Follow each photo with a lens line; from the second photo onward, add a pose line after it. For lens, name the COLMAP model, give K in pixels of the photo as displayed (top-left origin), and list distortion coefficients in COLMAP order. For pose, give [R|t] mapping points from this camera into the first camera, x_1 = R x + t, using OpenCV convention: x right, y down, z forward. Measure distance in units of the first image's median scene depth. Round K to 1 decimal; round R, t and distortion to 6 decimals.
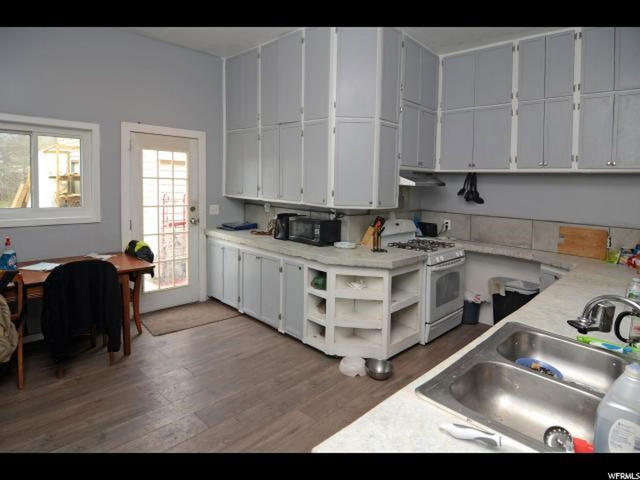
lens RADIAL K [[378.3, 0, 308.2], [0, 378.3, 212.4], [0, 0, 1]] dist [-0.022502, -0.001258]
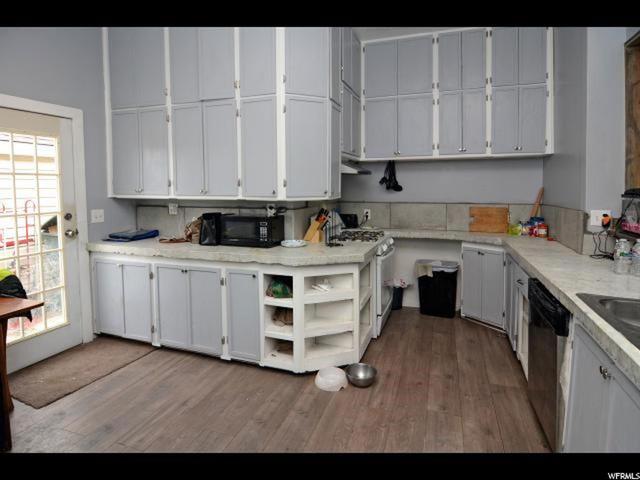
lens RADIAL K [[378.3, 0, 308.2], [0, 378.3, 212.4], [0, 0, 1]] dist [-0.022502, -0.001258]
pose [[0.900800, -0.065958, 0.429196, -0.237395], [0.069469, 0.997556, 0.007502, 0.010950], [-0.428641, 0.023058, 0.903180, 0.193240]]
